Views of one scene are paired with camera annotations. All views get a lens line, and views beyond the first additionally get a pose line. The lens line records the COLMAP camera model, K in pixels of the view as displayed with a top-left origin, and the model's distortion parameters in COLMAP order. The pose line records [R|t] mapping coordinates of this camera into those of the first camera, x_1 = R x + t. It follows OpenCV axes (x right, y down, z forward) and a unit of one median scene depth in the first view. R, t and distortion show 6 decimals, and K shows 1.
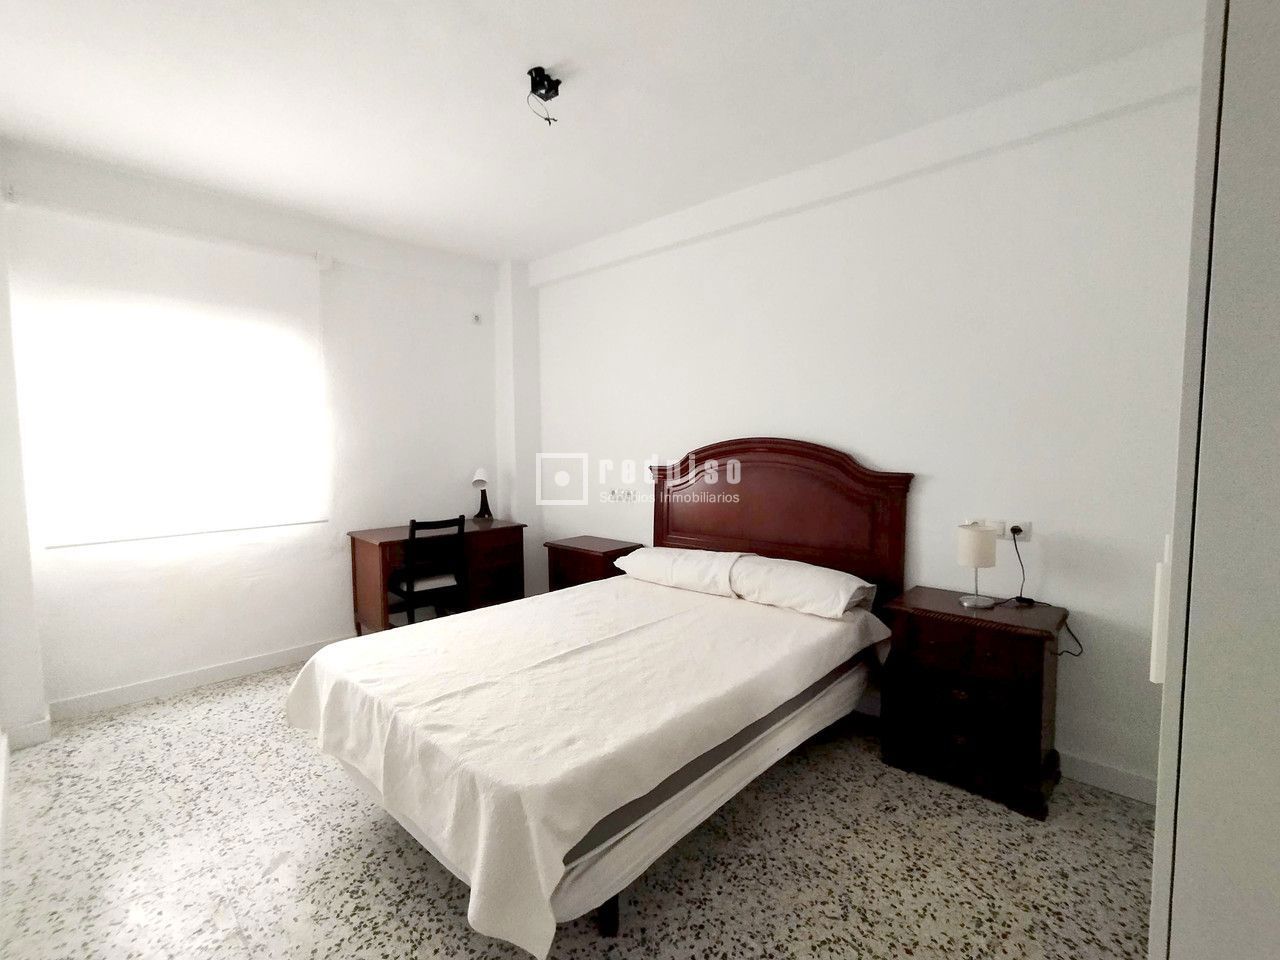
lens RADIAL K [[579.0, 0, 640.0], [0, 579.0, 480.0], [0, 0, 1]] dist [-0.001670, 0.000444]
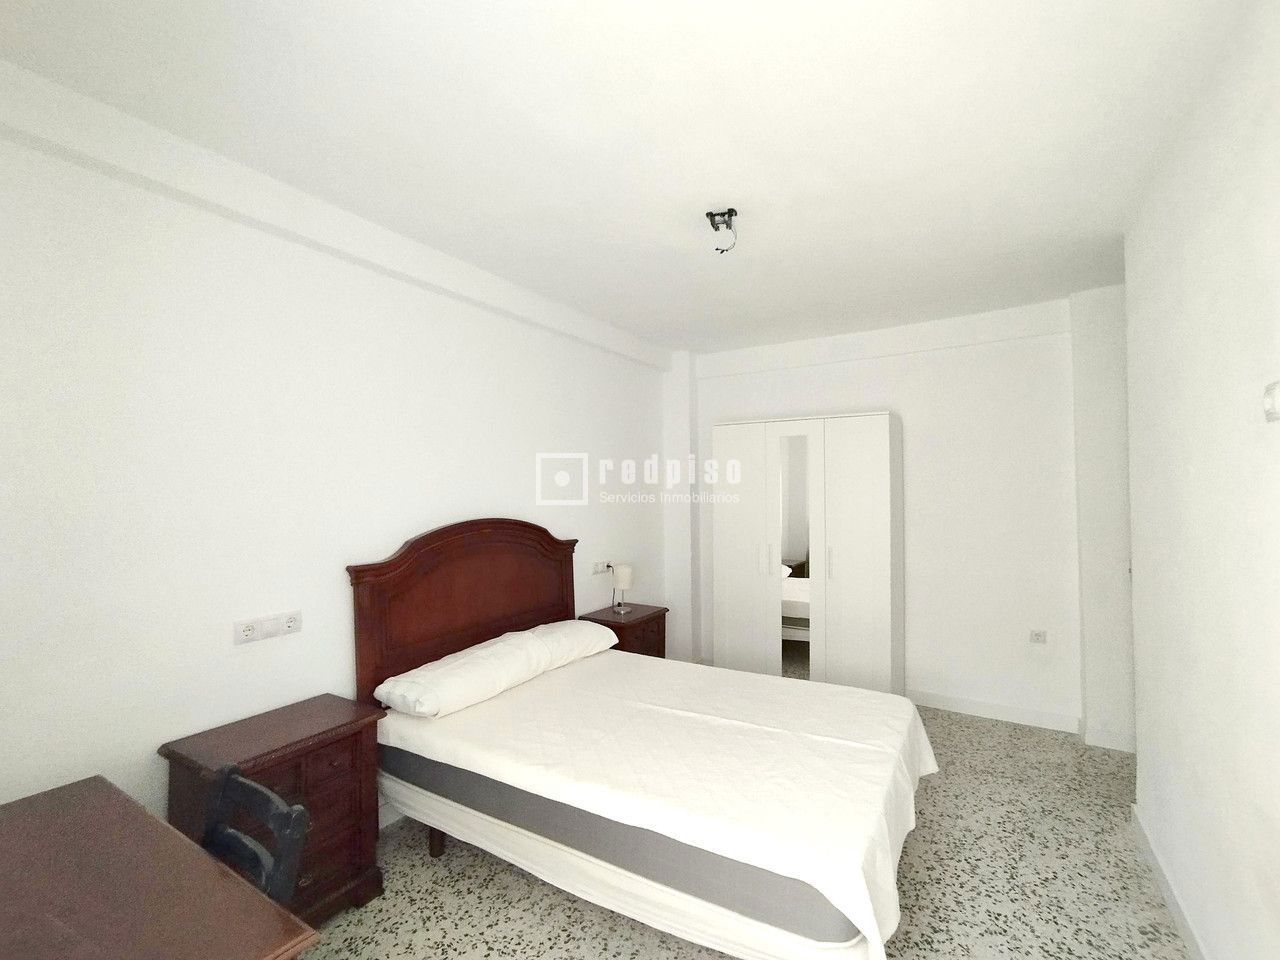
lens RADIAL K [[579.0, 0, 640.0], [0, 579.0, 480.0], [0, 0, 1]] dist [-0.001670, 0.000444]
pose [[-0.212361, 0.031112, 0.976696, -1.424392], [0.068512, 0.997507, -0.016879, -0.179217], [-0.974787, 0.063331, -0.213964, 1.648542]]
